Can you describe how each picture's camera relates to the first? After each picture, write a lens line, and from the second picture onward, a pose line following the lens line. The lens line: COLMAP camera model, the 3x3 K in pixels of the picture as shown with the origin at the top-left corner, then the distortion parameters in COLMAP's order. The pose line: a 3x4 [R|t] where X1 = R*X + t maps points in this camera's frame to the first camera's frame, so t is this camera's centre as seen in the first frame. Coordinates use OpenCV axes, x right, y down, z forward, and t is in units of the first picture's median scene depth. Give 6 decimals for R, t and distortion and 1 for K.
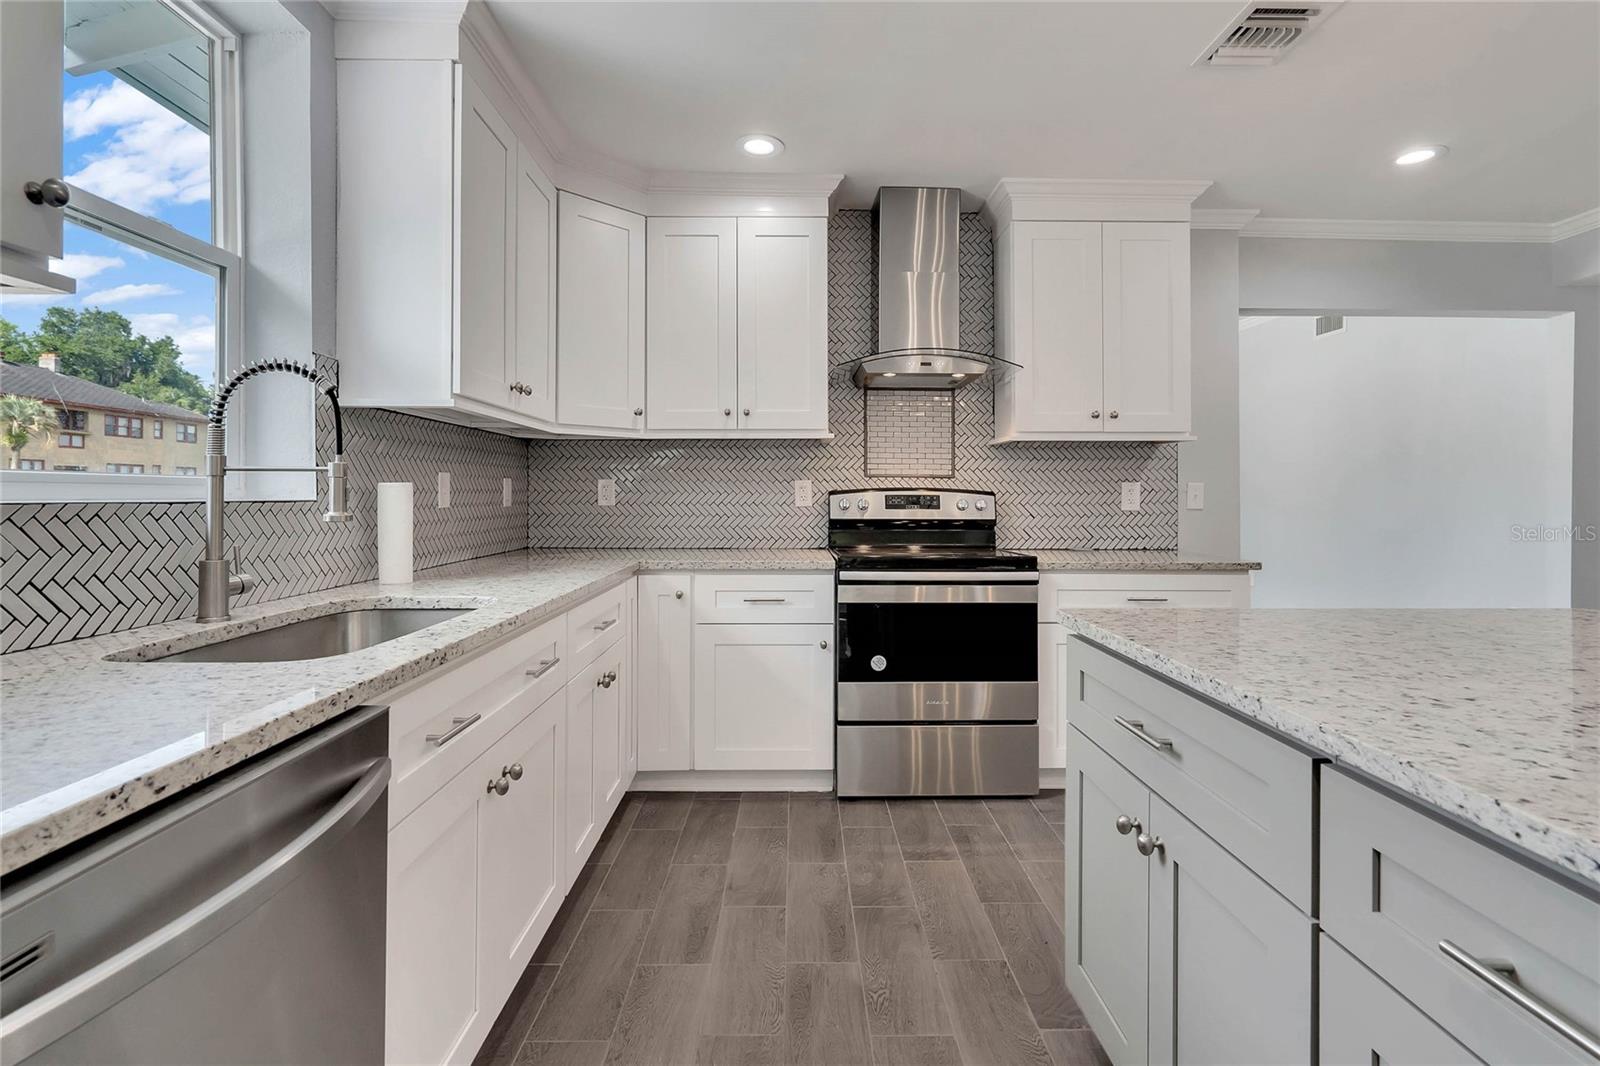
lens RADIAL K [[769.9, 0, 808.4], [0, 769.9, 488.8], [0, 0, 1]] dist [0.001307, 0.000196]
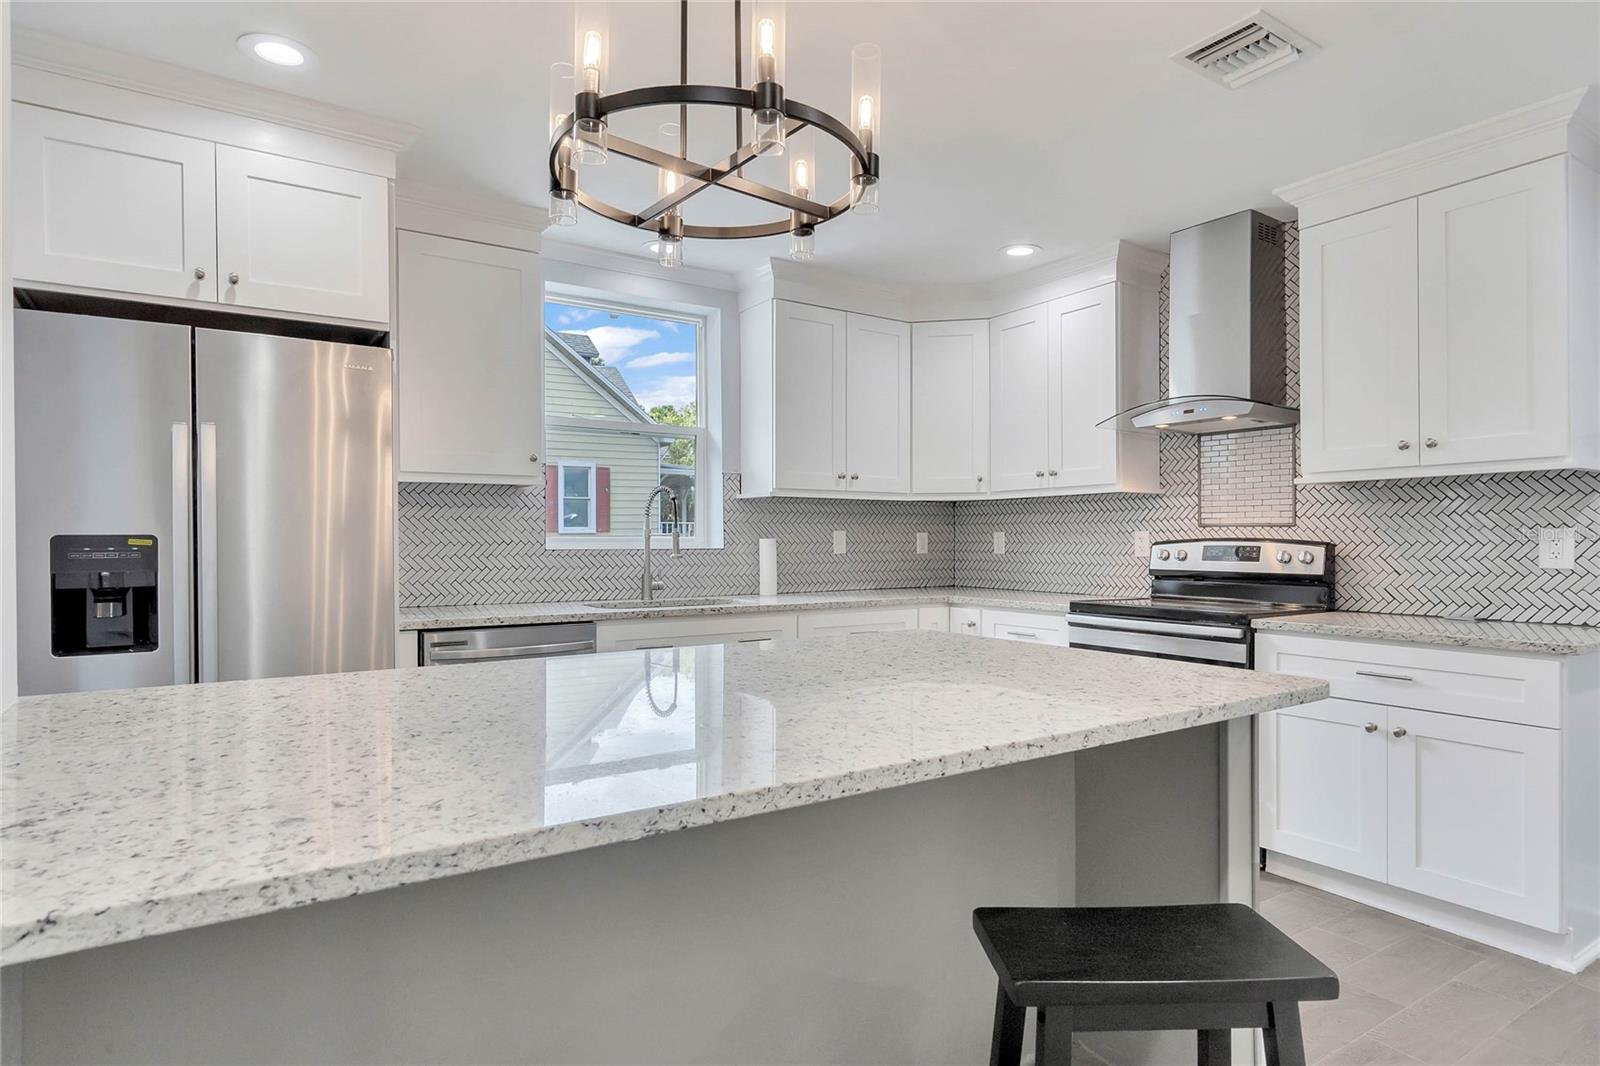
lens RADIAL K [[879.7, 0, 803.7], [0, 879.7, 539.2], [0, 0, 1]] dist [0.001763, 0.000594]
pose [[0.529950, -0.003912, -0.848020, 0.802675], [0.008610, 0.999963, 0.000768, -0.005435], [0.847985, -0.007709, 0.529964, -0.003508]]
